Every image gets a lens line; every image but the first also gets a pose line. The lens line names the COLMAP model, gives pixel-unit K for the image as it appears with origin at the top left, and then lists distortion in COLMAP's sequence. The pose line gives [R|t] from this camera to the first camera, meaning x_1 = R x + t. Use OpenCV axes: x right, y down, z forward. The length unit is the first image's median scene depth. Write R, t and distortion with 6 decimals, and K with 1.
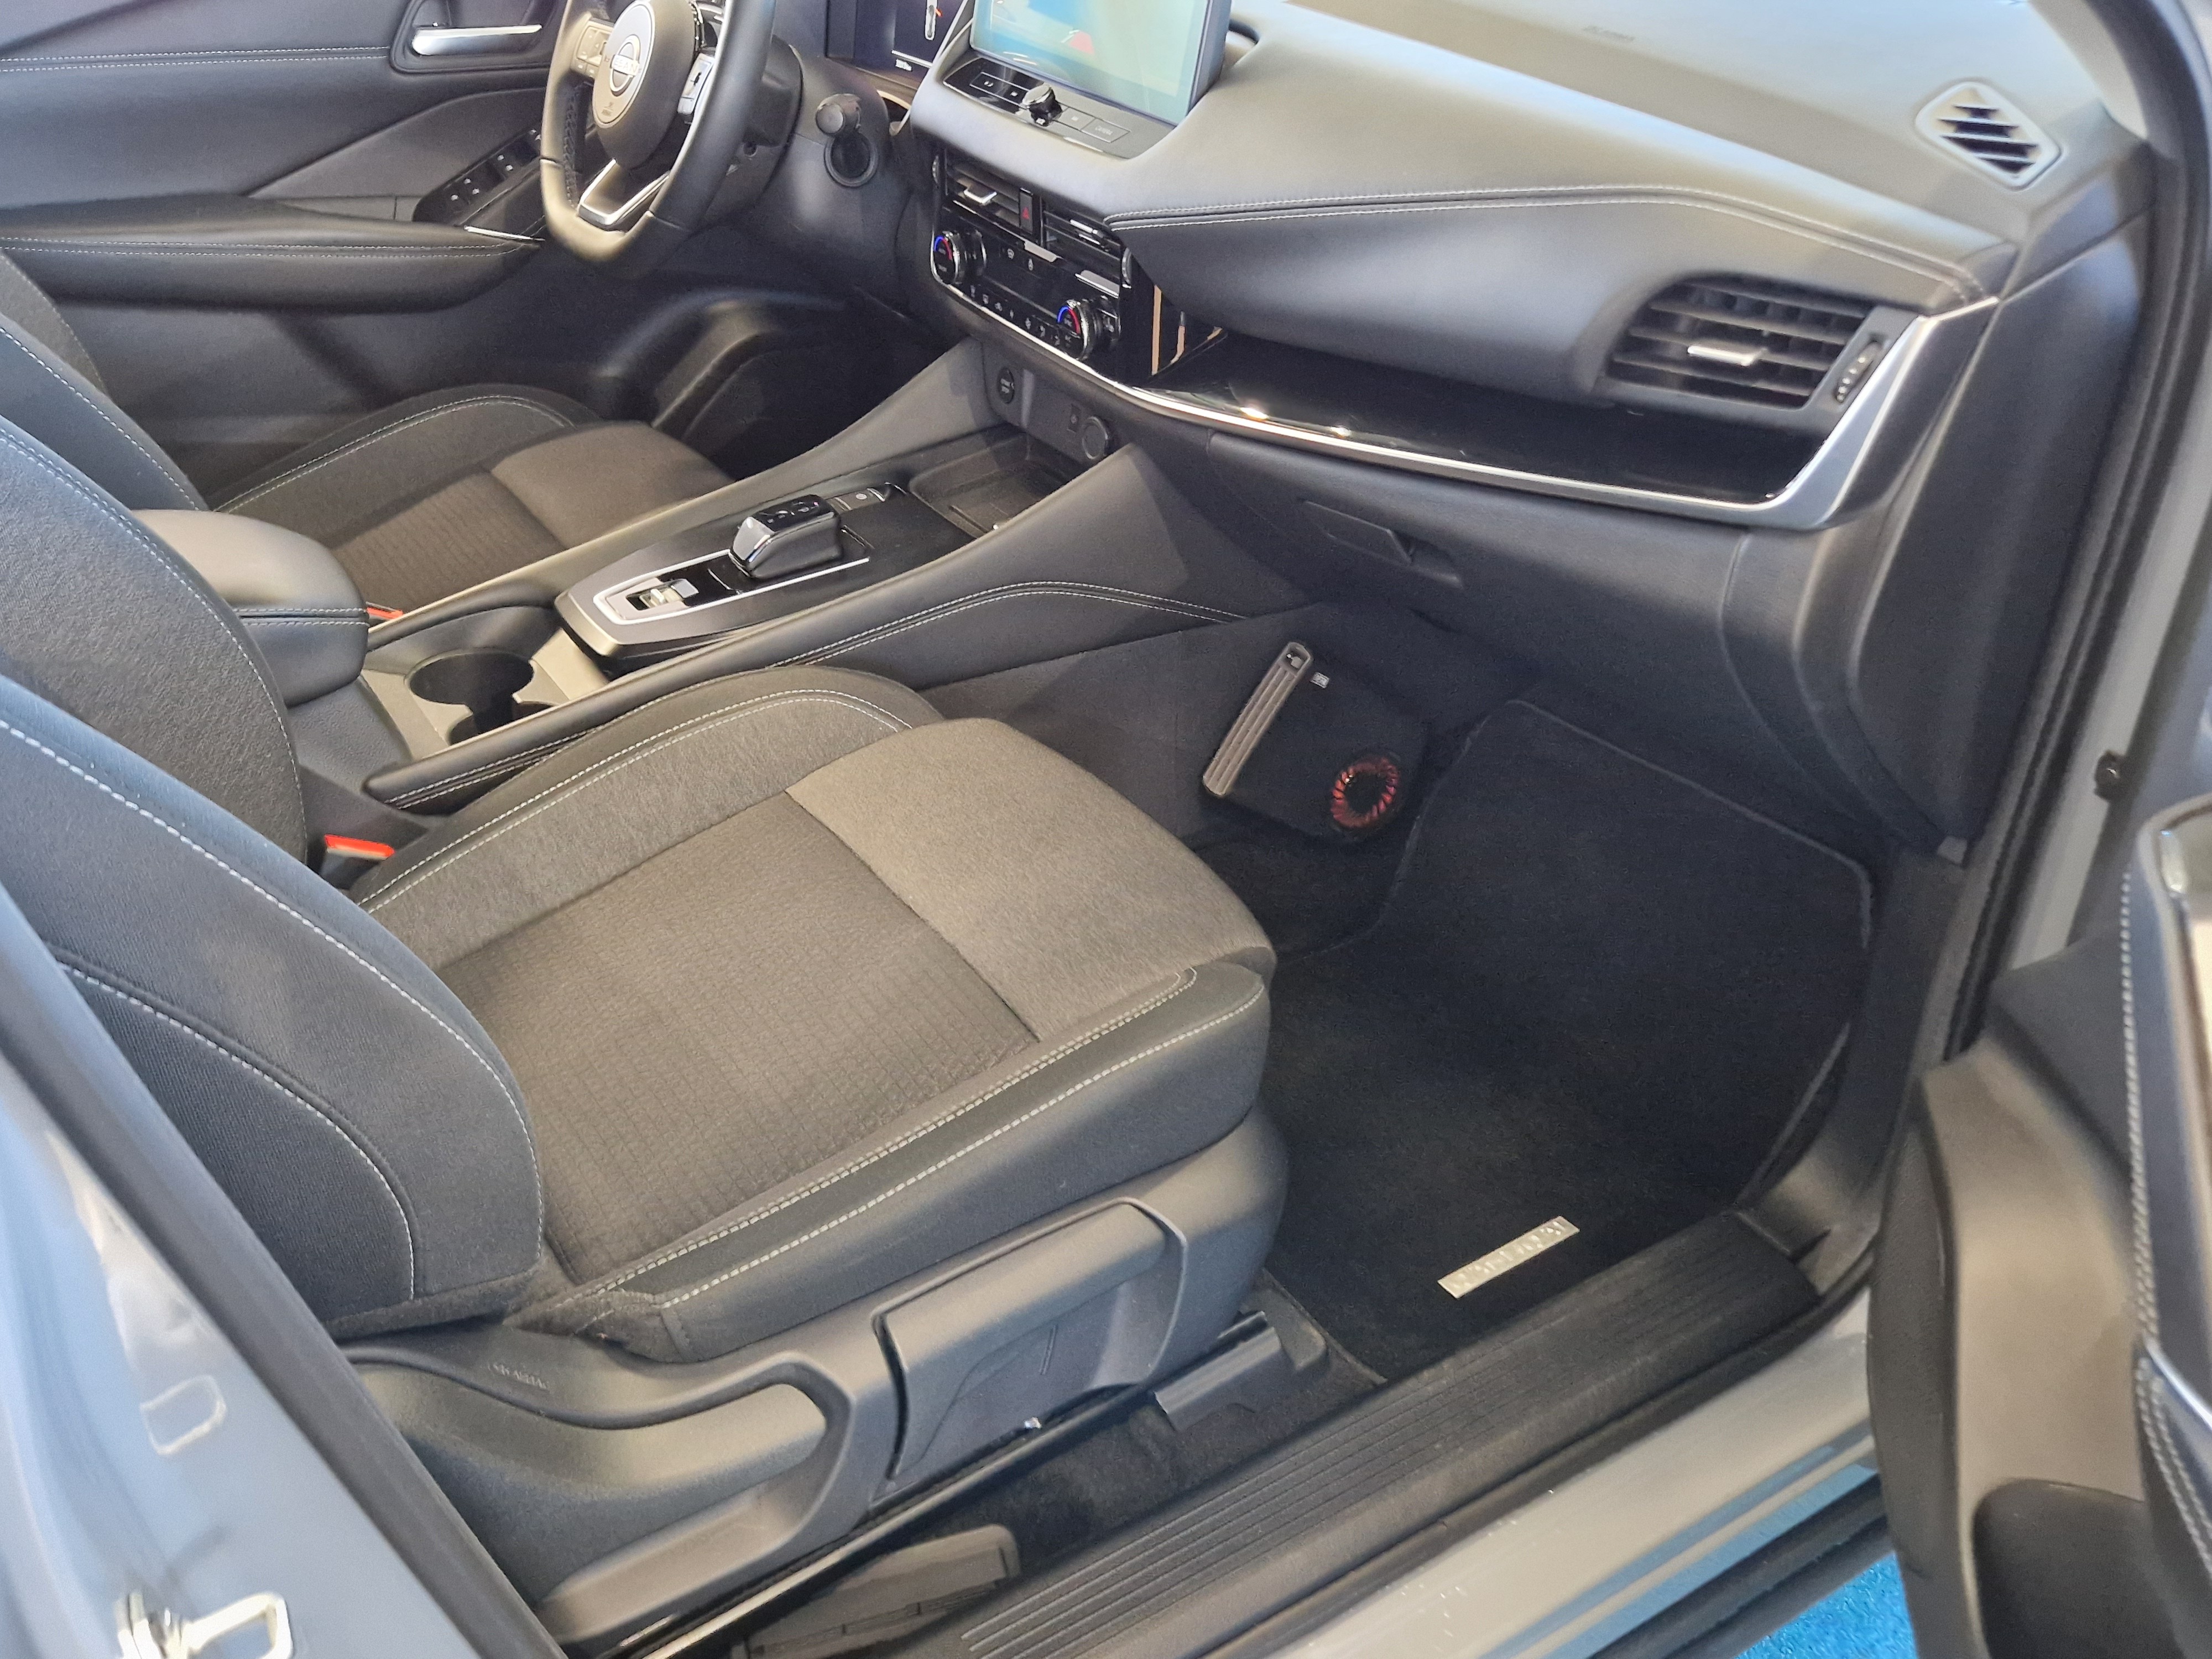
lens RADIAL K [[1902.8, 0, 1109.0], [0, 1902.8, 812.2], [0, 0, 1]] dist [0.056148, -0.052957]
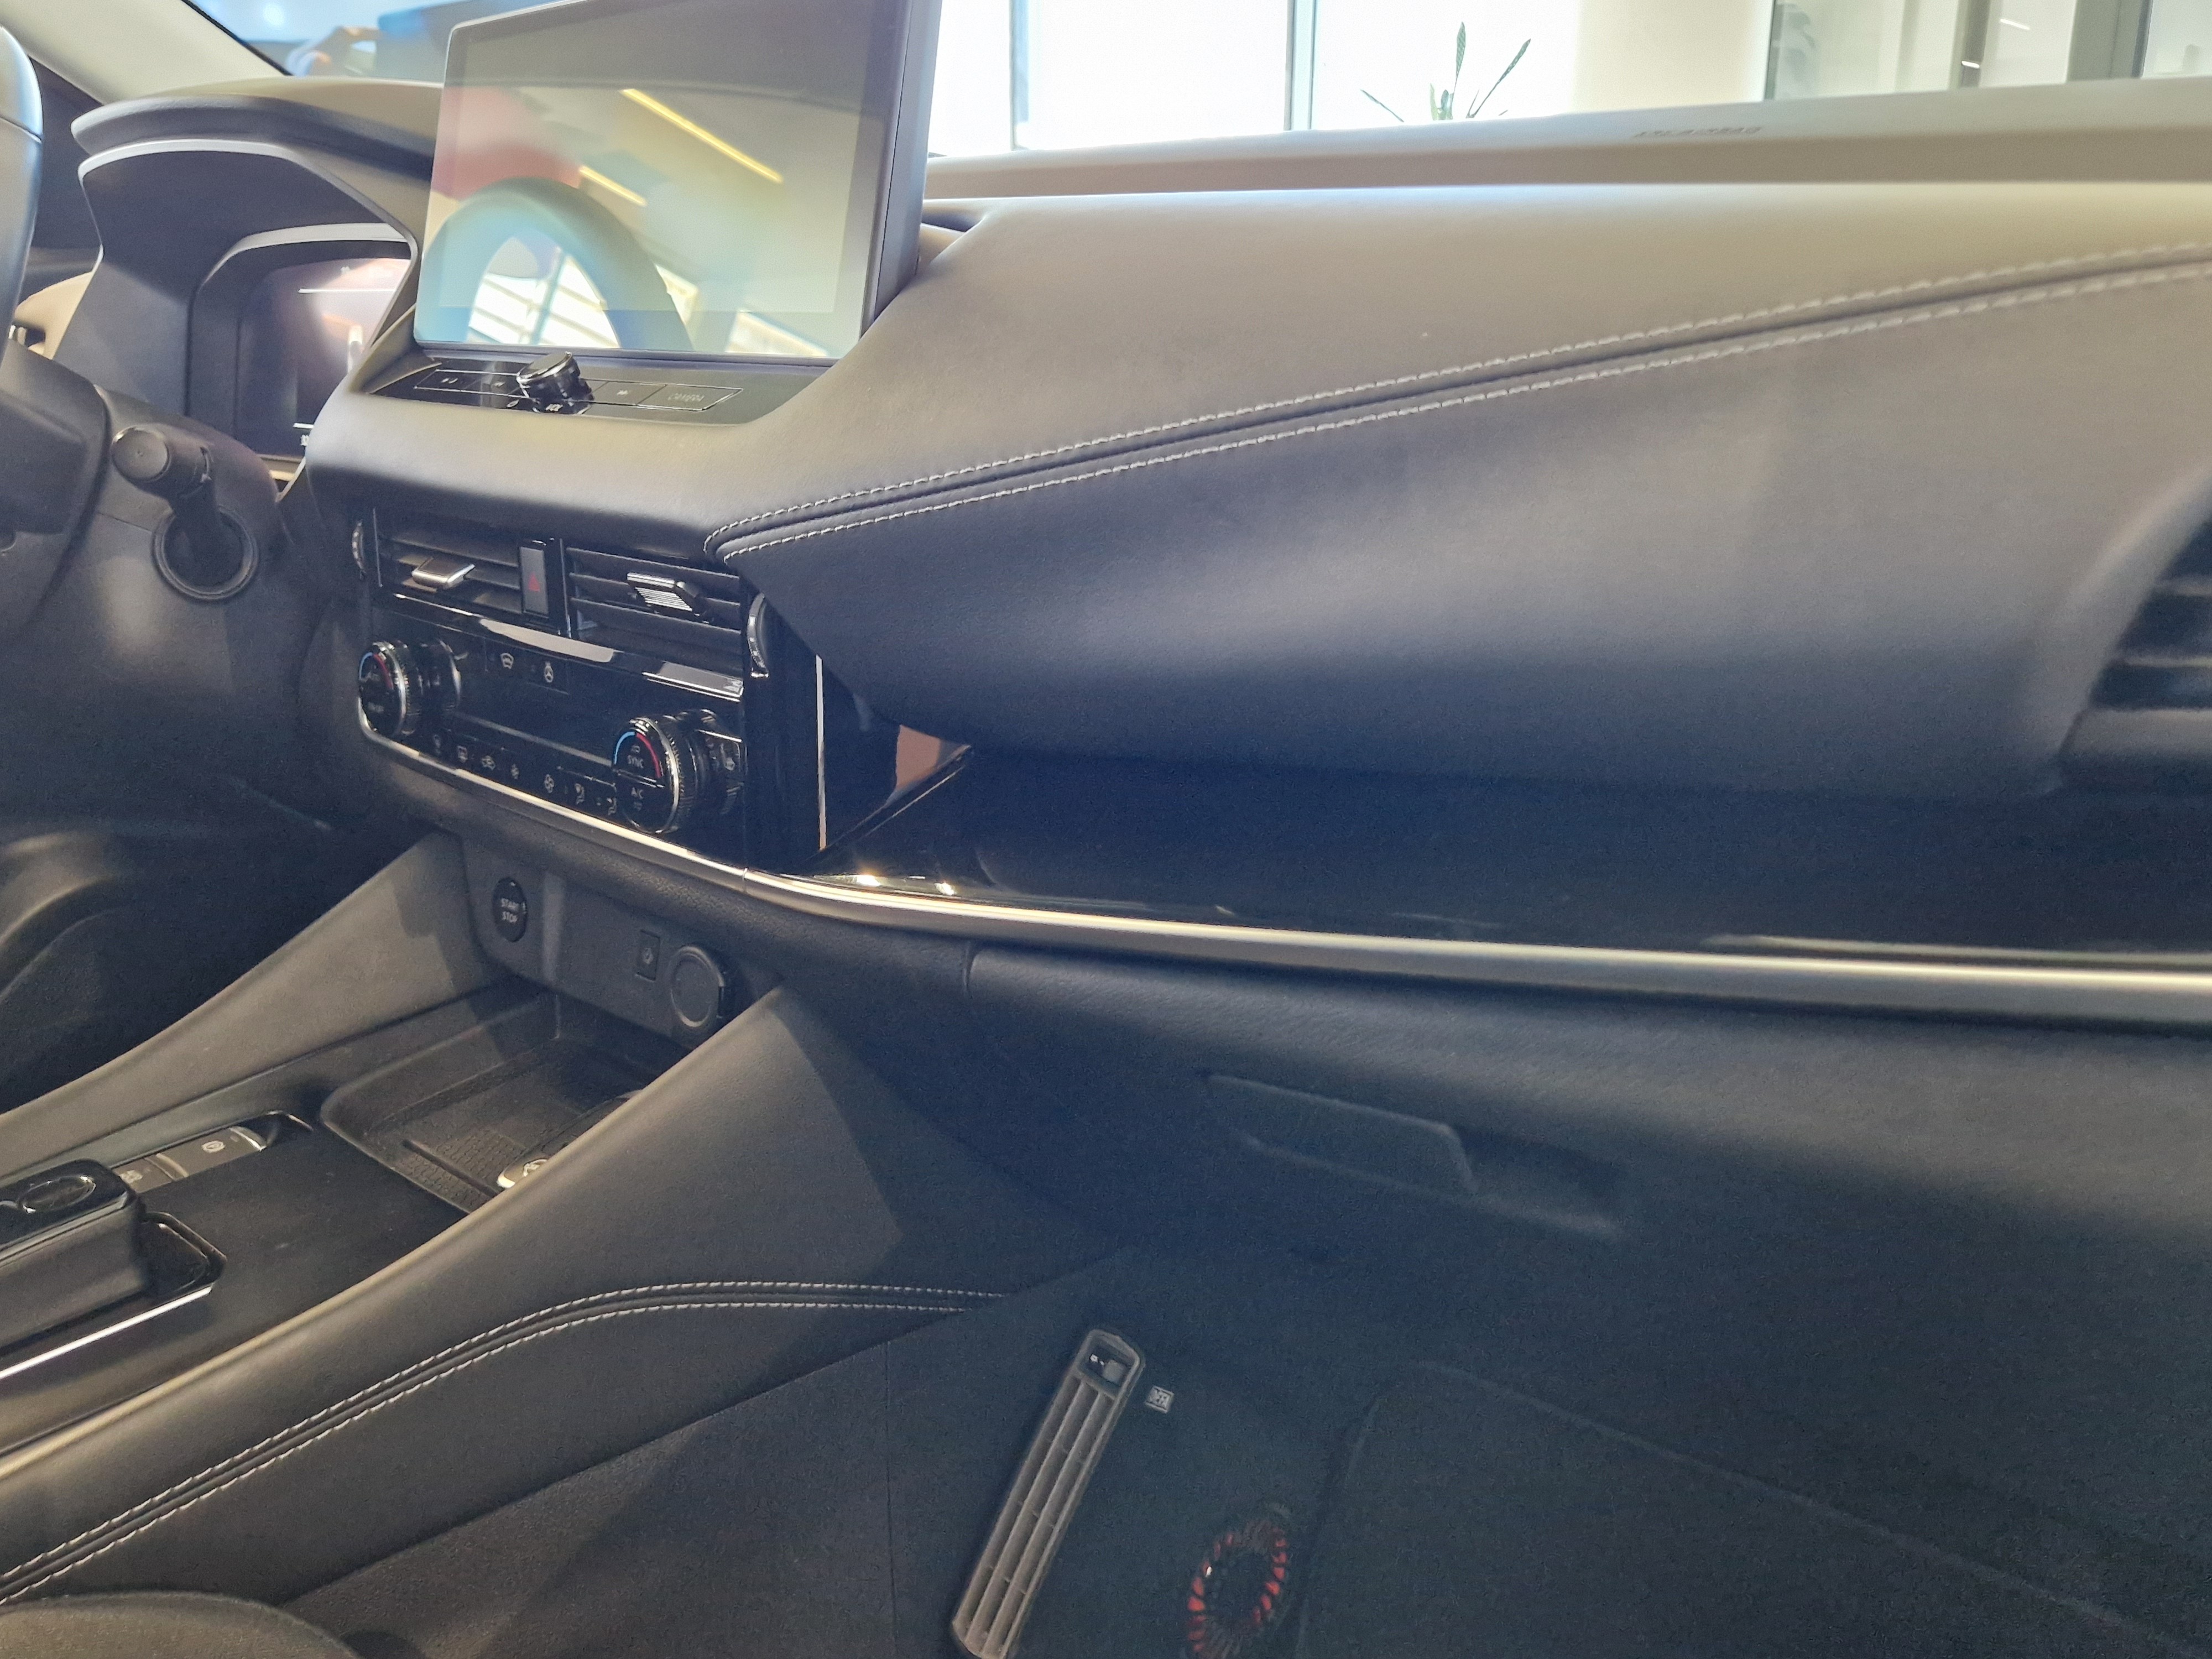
lens RADIAL K [[1902.8, 0, 1109.0], [0, 1902.8, 812.2], [0, 0, 1]] dist [0.056148, -0.052957]
pose [[0.965519, -0.063826, 0.252387, -0.025926], [0.131644, 0.956095, -0.261826, -0.088296], [-0.224595, 0.286024, 0.931530, 0.463975]]
